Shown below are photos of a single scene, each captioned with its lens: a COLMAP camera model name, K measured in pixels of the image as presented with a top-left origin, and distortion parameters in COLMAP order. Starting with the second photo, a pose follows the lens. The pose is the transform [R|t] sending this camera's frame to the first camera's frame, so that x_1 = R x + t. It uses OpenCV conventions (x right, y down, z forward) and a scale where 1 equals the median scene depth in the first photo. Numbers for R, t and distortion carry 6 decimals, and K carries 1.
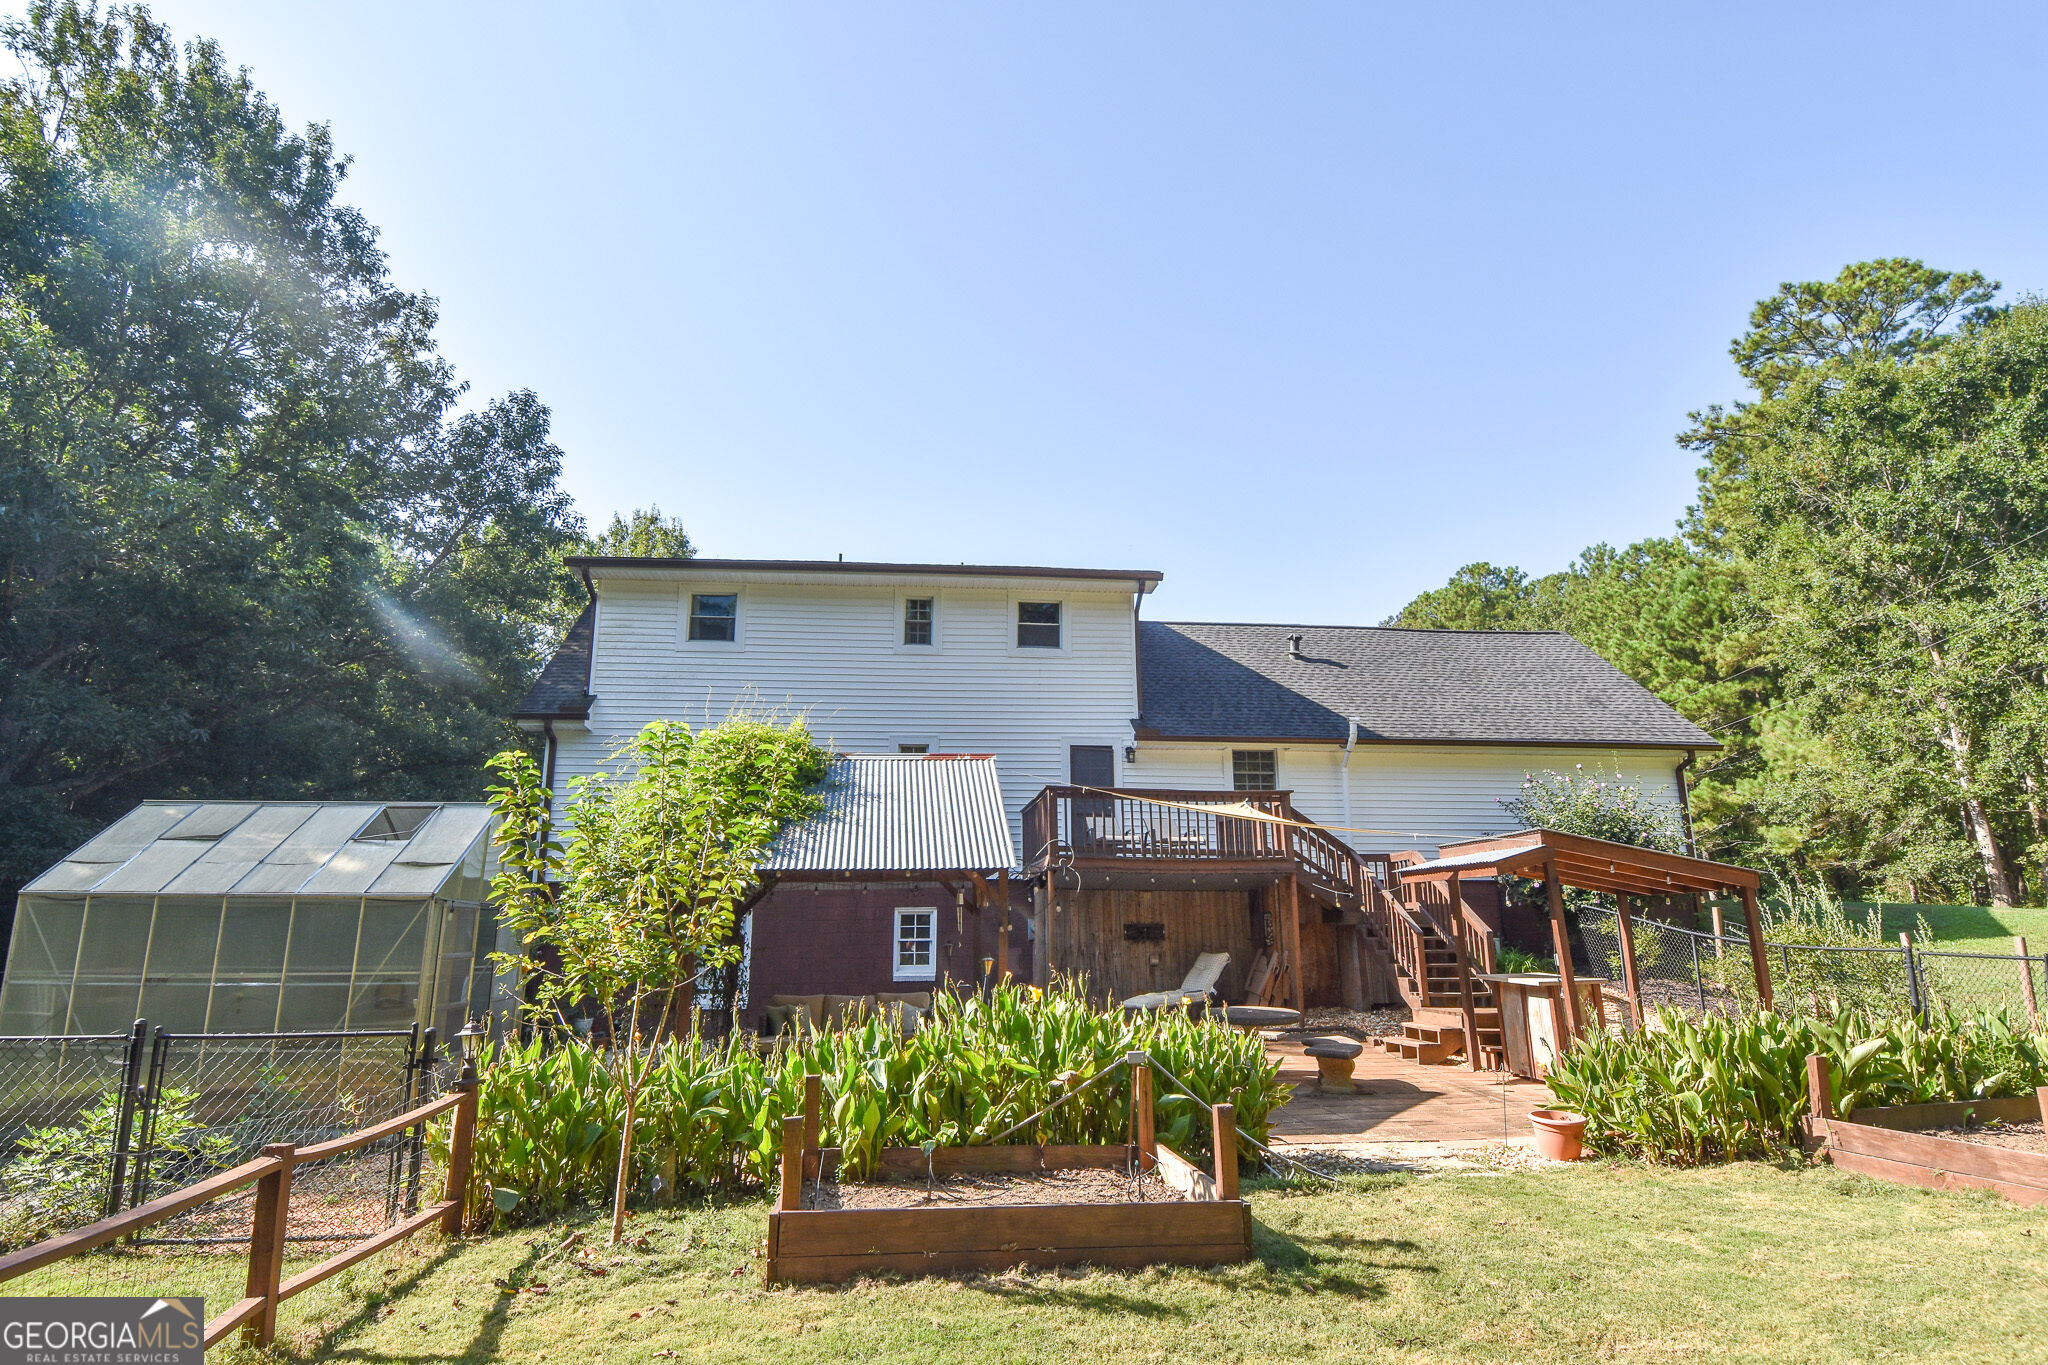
lens RADIAL K [[1116.7, 0, 1025.0], [0, 1116.7, 663.0], [0, 0, 1]] dist [0.065011, -0.072368]
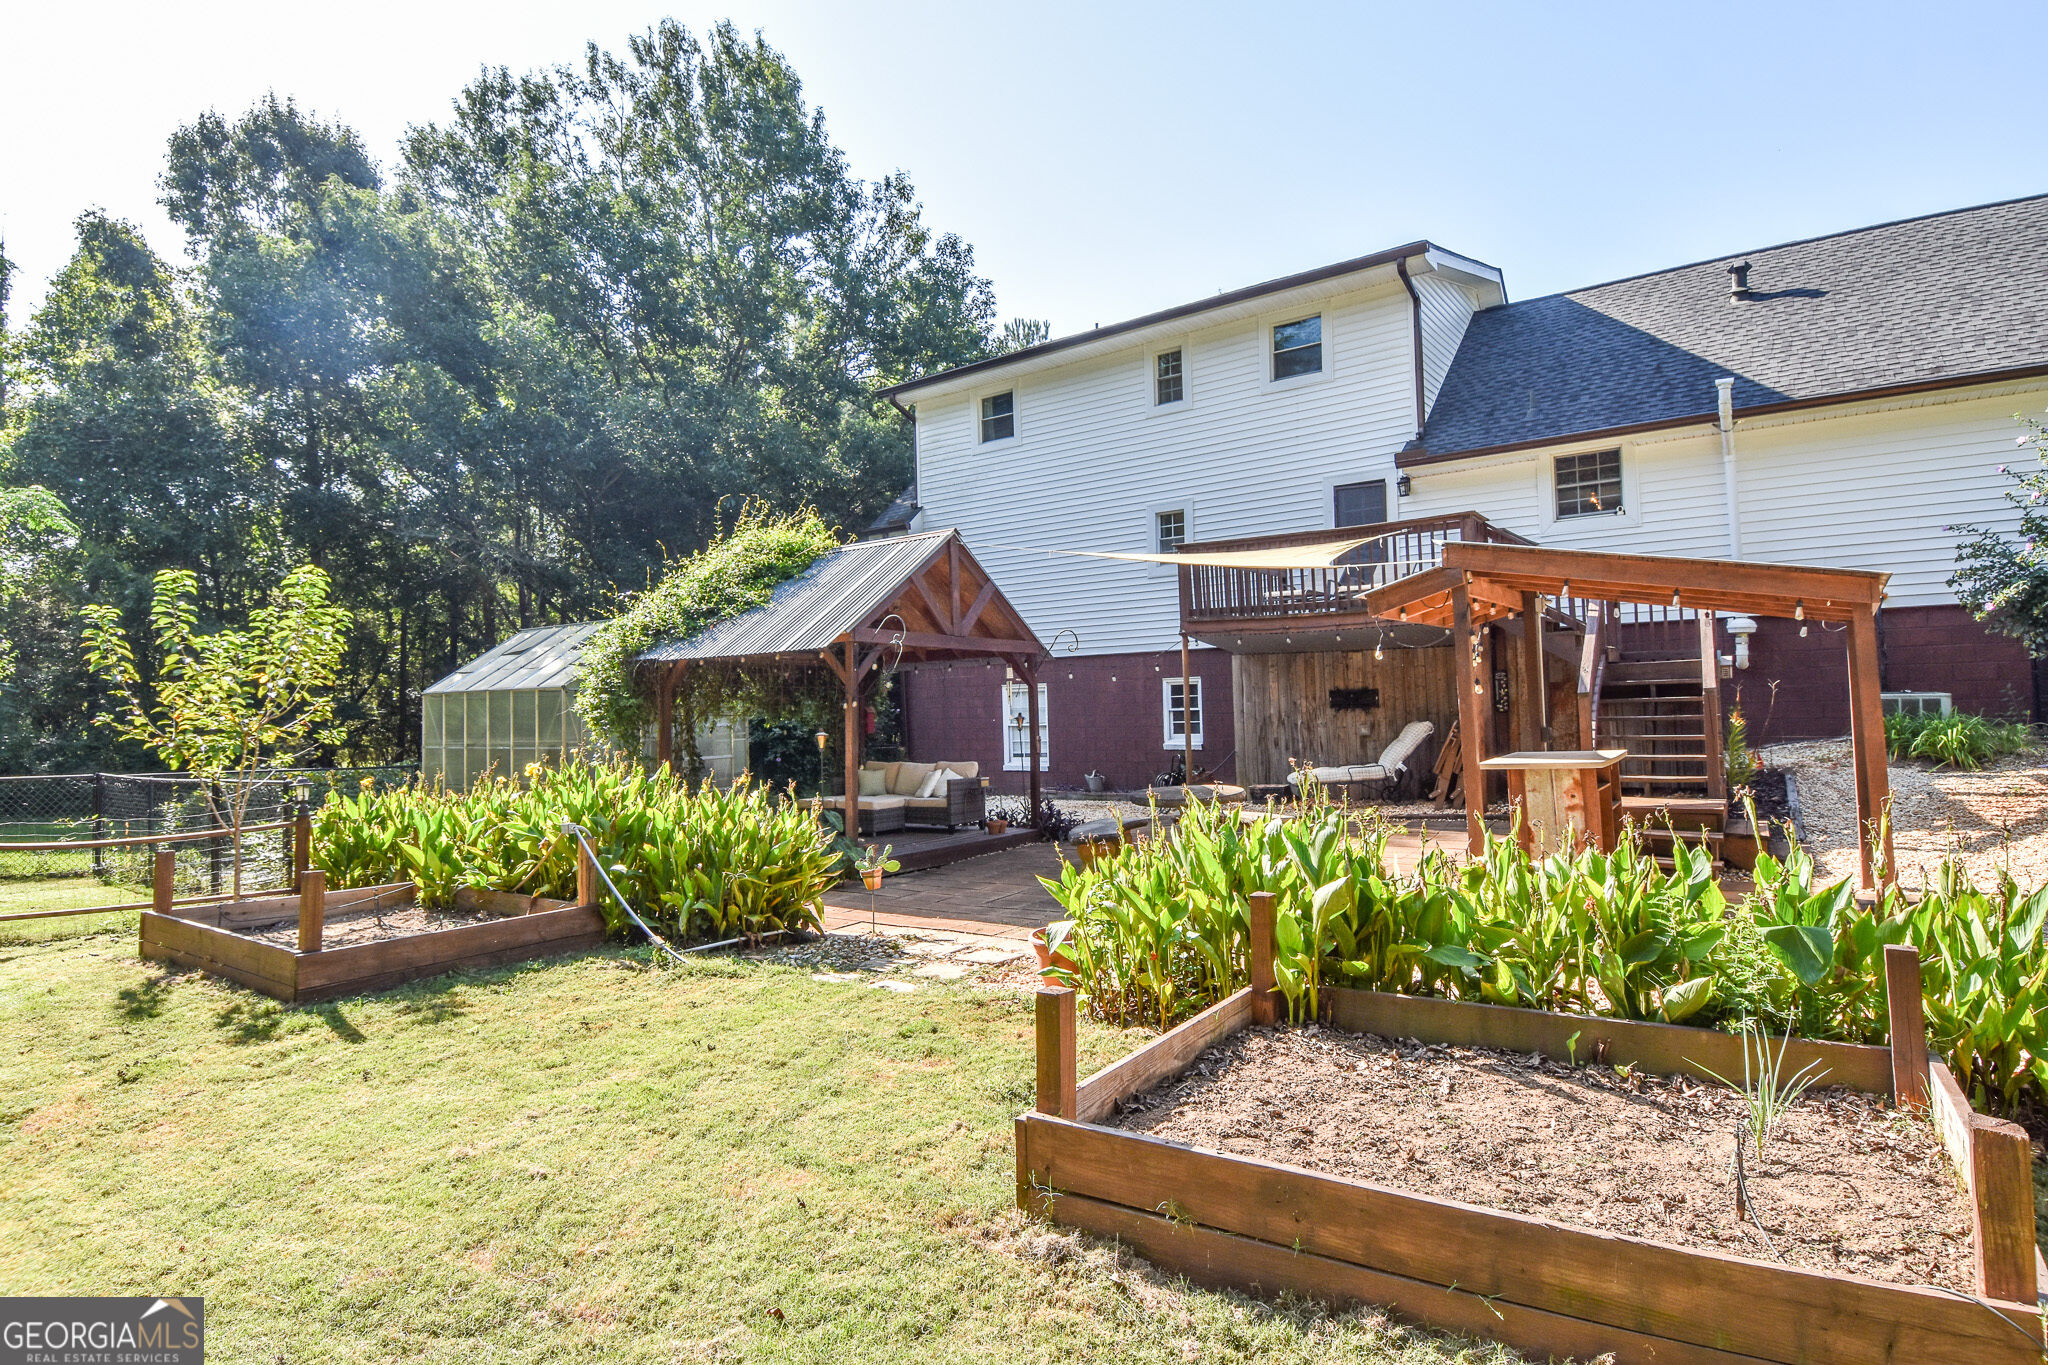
lens RADIAL K [[1116.7, 0, 1025.0], [0, 1116.7, 663.0], [0, 0, 1]] dist [0.065011, -0.072368]
pose [[0.721982, -0.039840, -0.690764, 0.456248], [0.178793, 0.975177, 0.130629, 0.051022], [0.668413, -0.217815, 0.711183, 0.205938]]
